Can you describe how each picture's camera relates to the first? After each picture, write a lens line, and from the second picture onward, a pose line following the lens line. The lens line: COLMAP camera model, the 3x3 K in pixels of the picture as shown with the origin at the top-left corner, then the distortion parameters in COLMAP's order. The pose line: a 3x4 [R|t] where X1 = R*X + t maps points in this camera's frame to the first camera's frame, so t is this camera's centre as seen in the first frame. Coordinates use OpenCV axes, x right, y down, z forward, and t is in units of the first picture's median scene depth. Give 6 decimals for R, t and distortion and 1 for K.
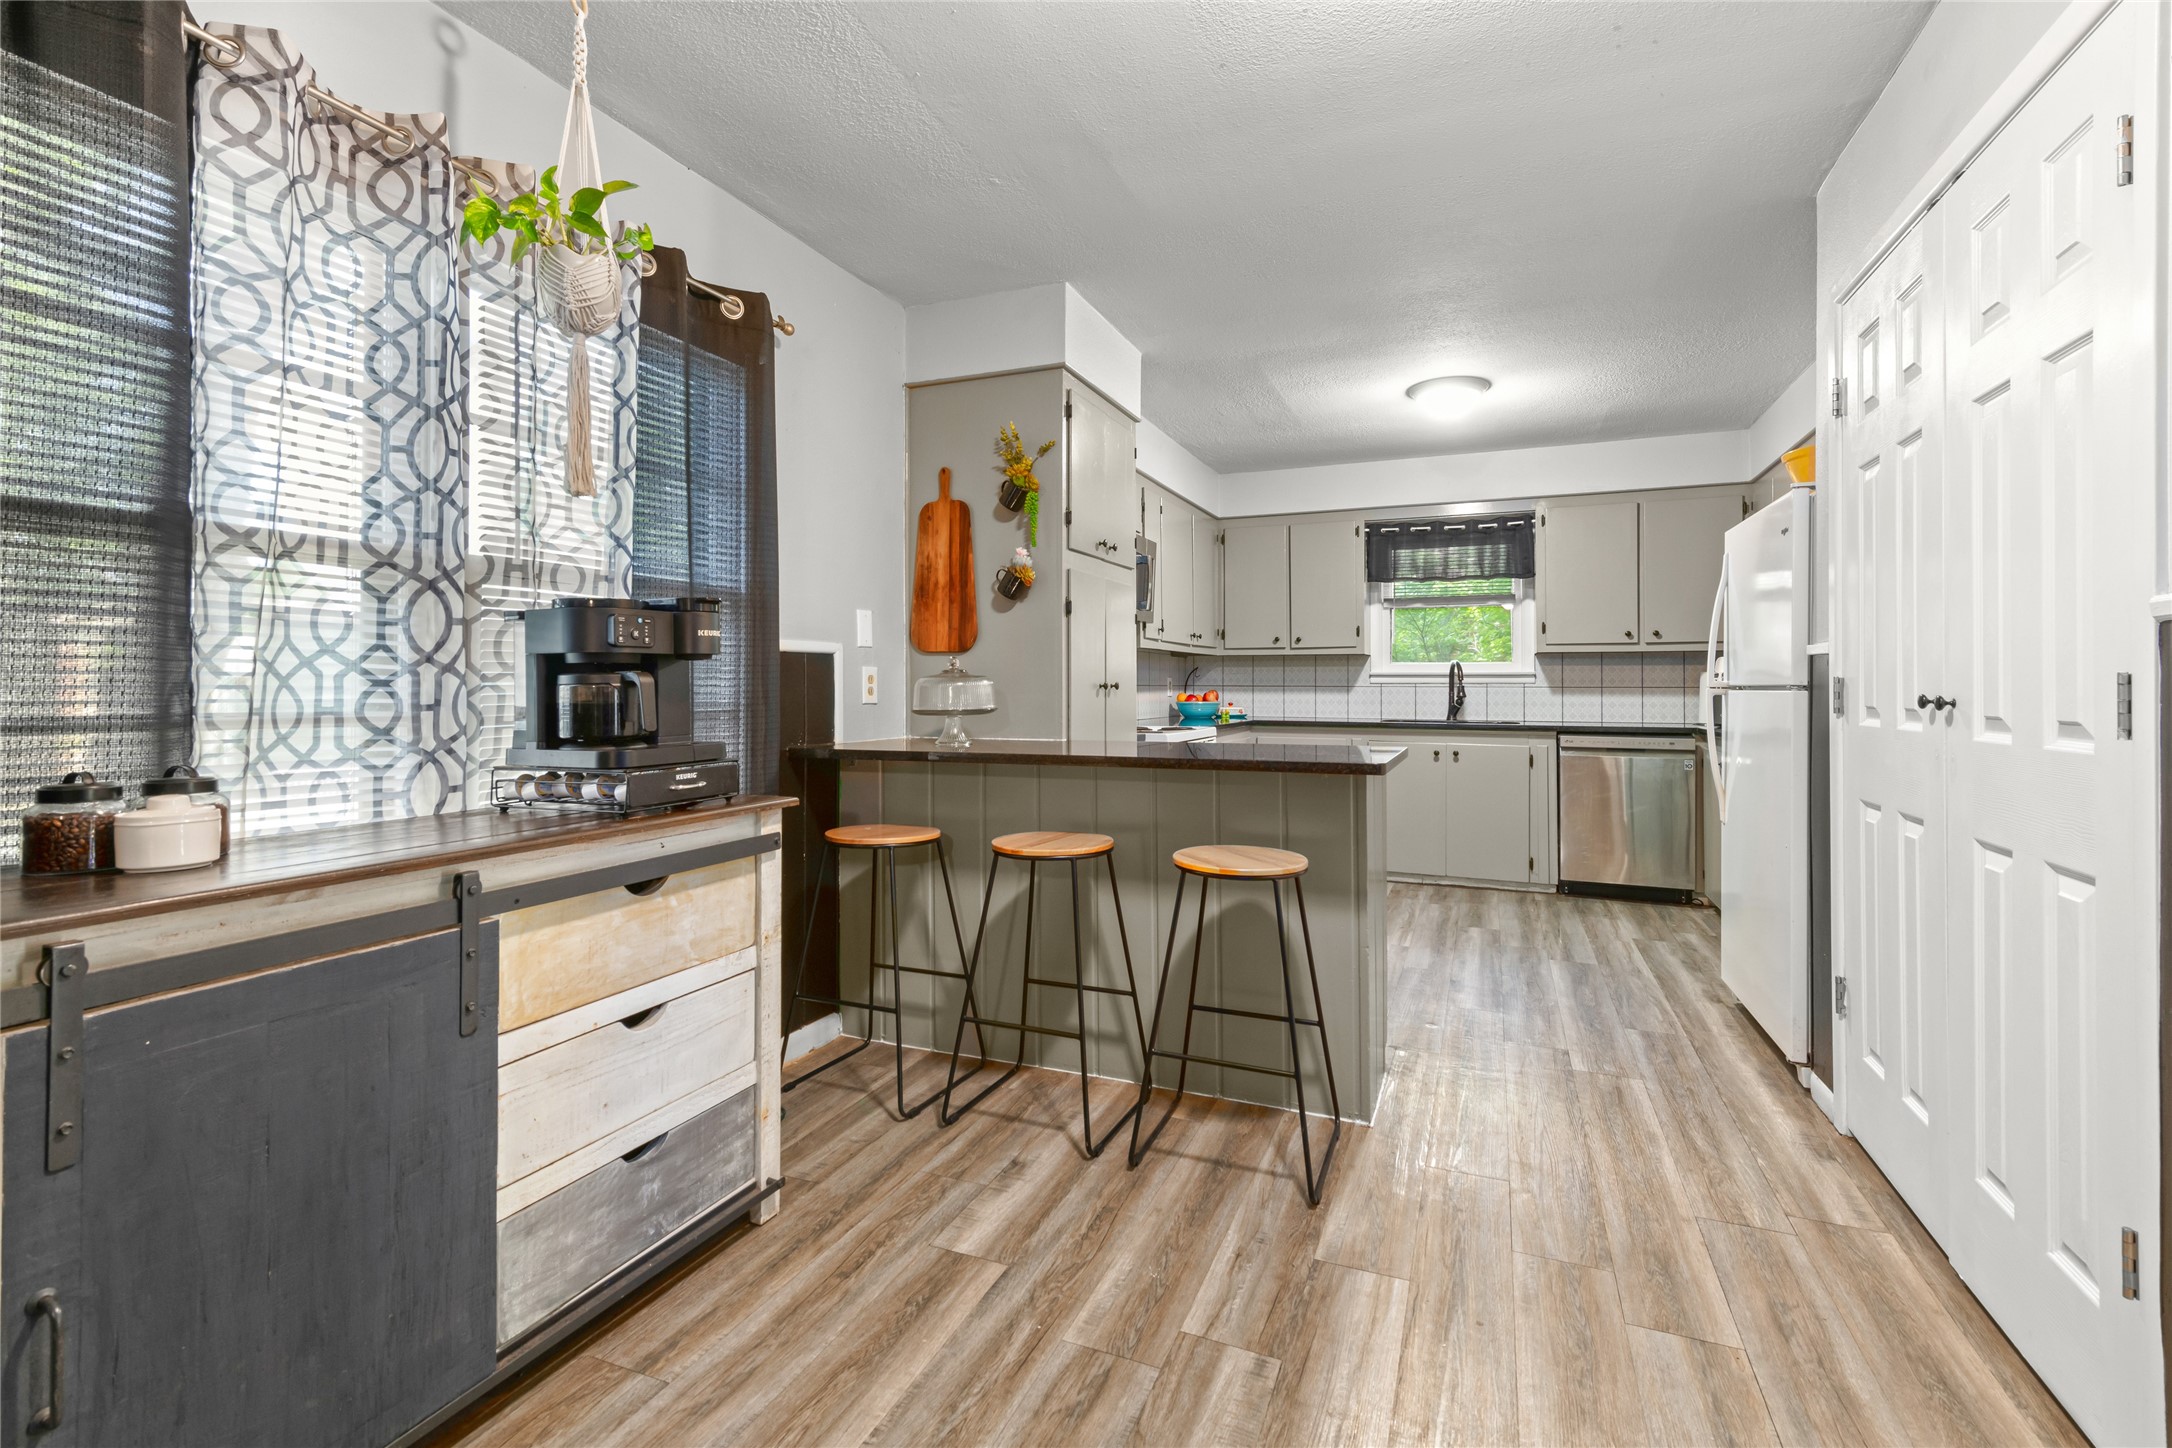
lens RADIAL K [[954.3, 0, 1093.6], [0, 954.3, 684.2], [0, 0, 1]] dist [0.000890, 0.000052]
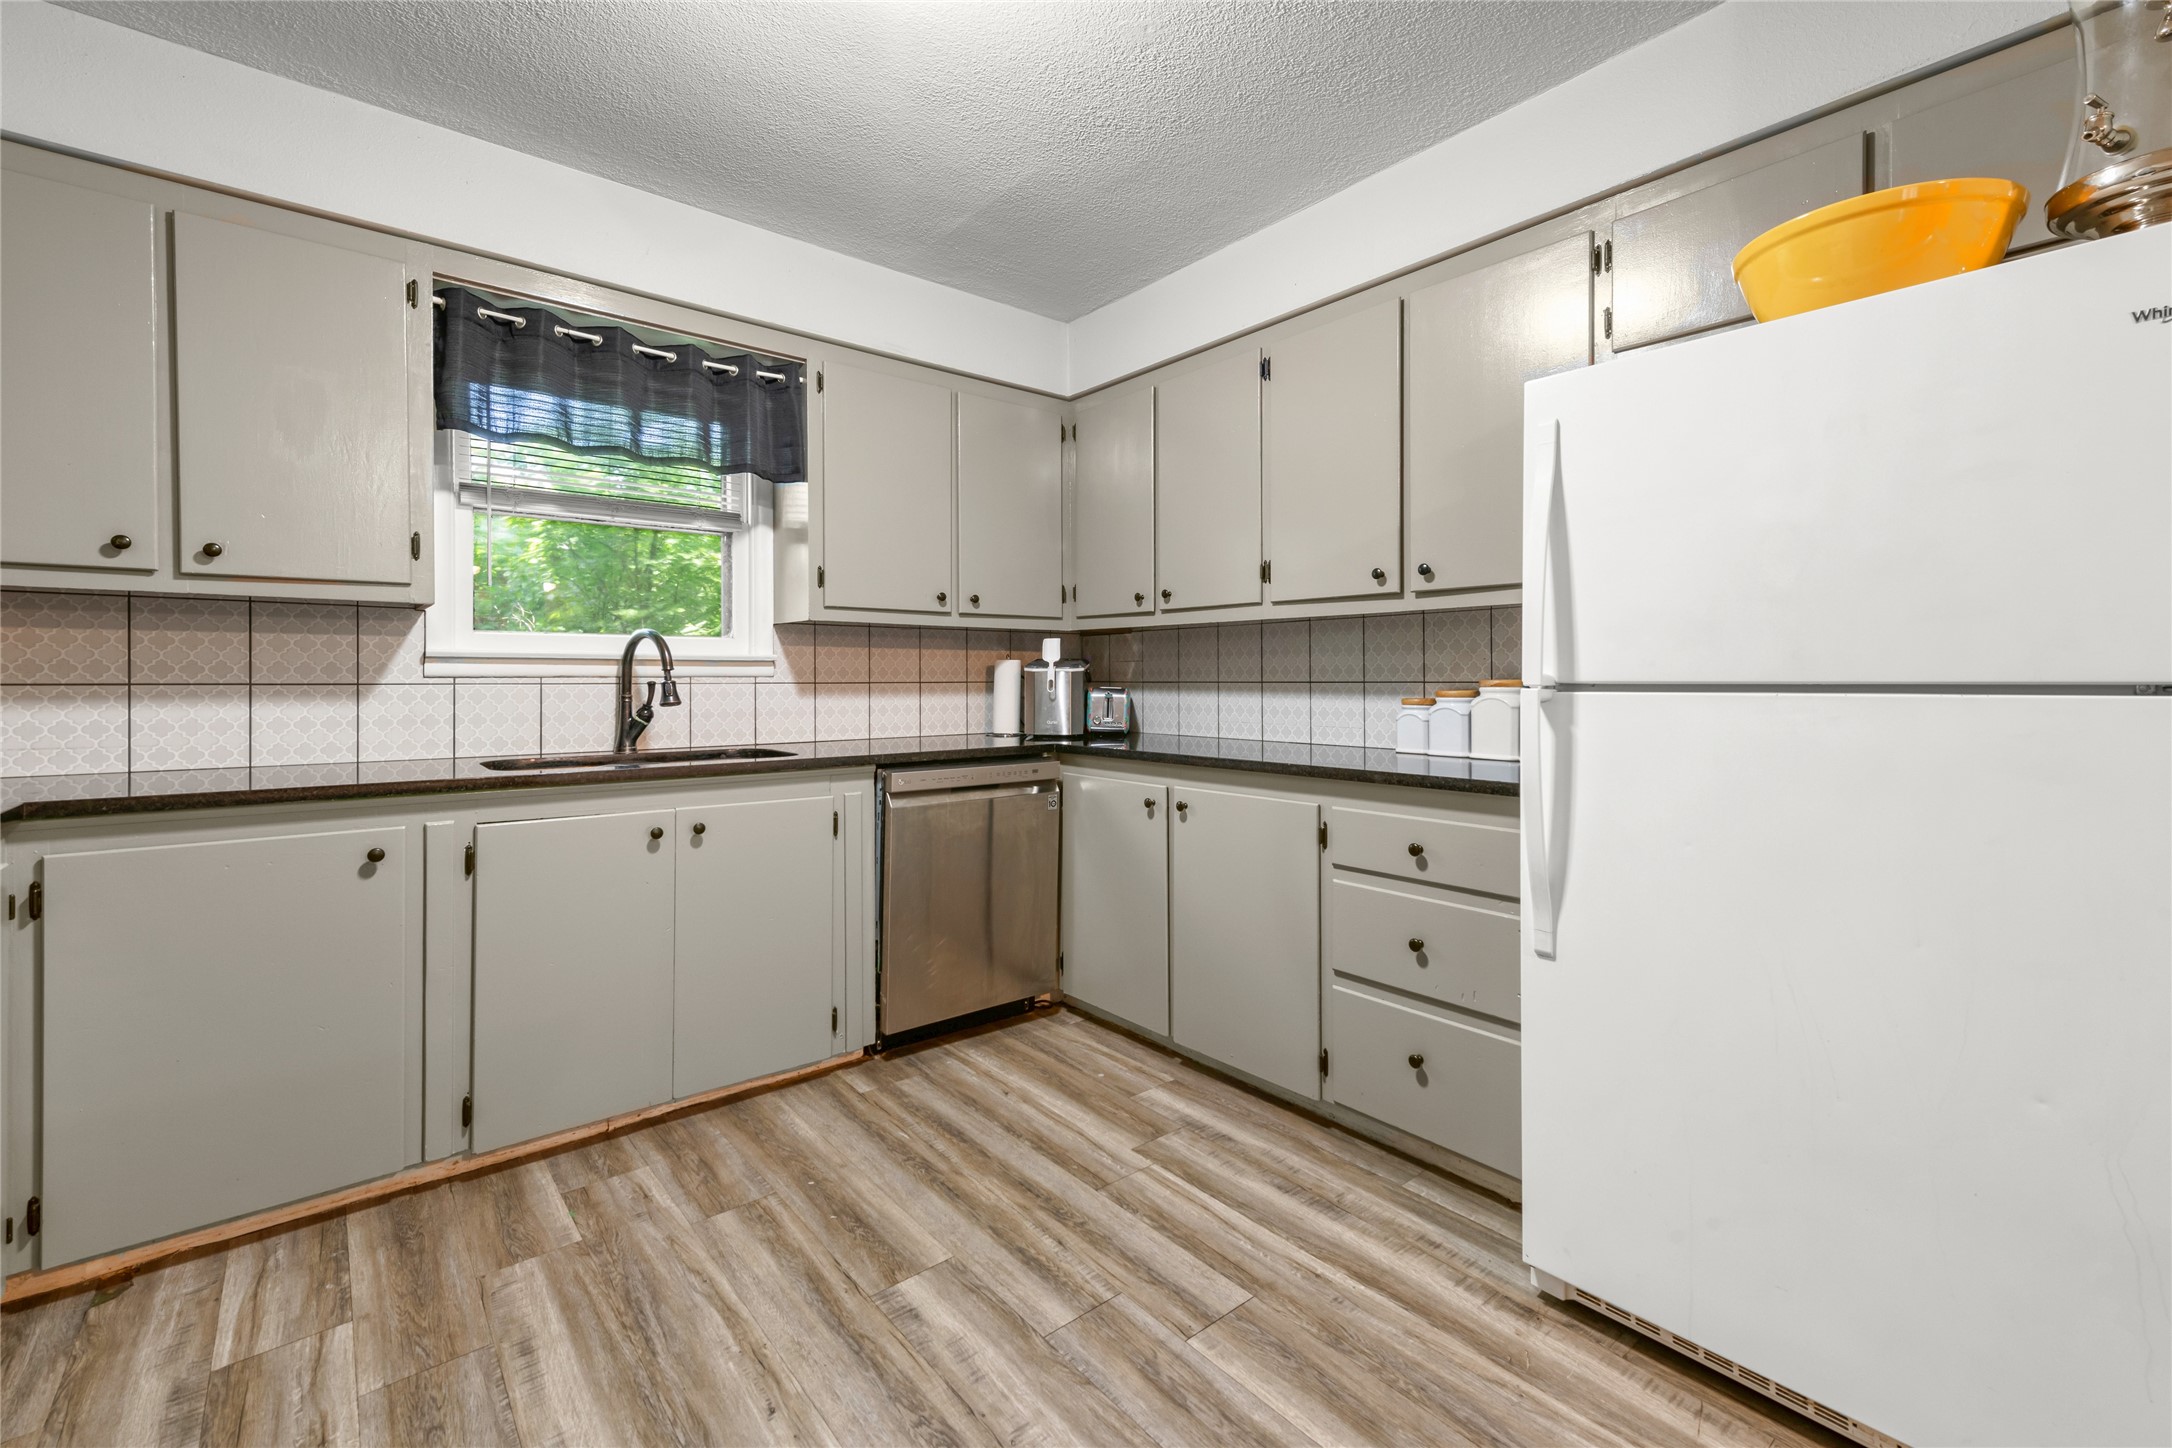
lens RADIAL K [[940.5, 0, 1081.9], [0, 940.5, 669.4], [0, 0, 1]] dist [0.028013, -0.000015]
pose [[0.467514, 0.005023, 0.883971, 0.058031], [-0.001756, 0.999987, -0.004754, -0.002703], [-0.883984, 0.000670, 0.467517, 0.596787]]
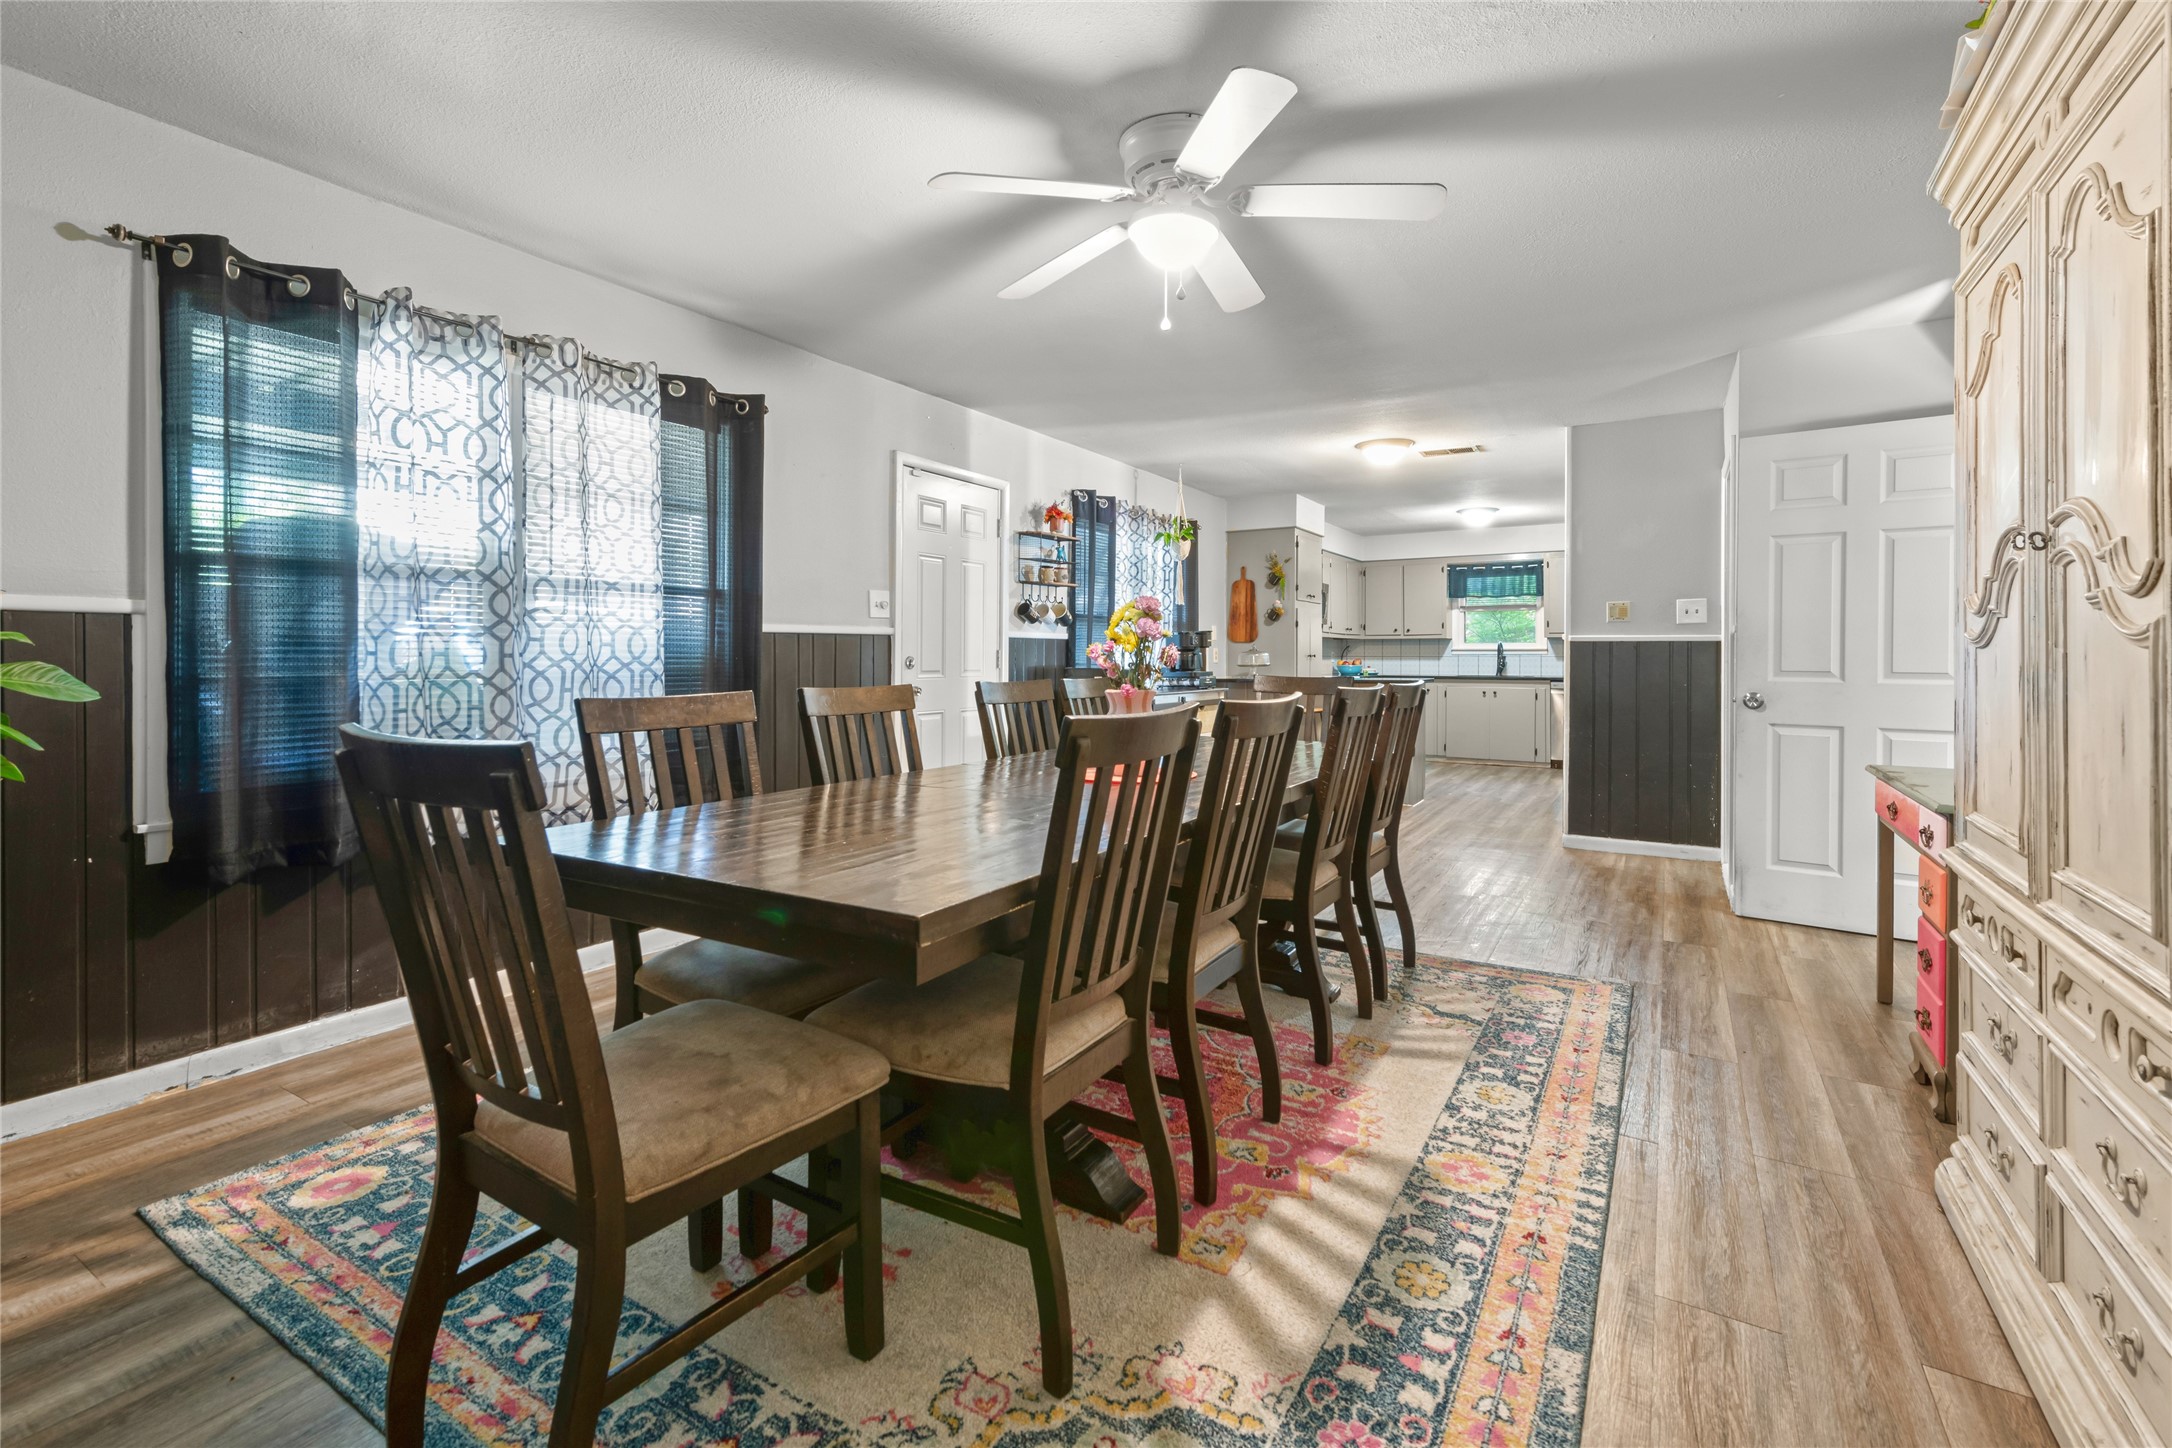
lens RADIAL K [[940.5, 0, 1081.9], [0, 940.5, 669.4], [0, 0, 1]] dist [0.028013, -0.000015]
pose [[0.986357, 0.001808, -0.164610, -0.103776], [0.000256, 0.999922, 0.012513, 0.004326], [0.164619, -0.012384, 0.986279, -0.901186]]
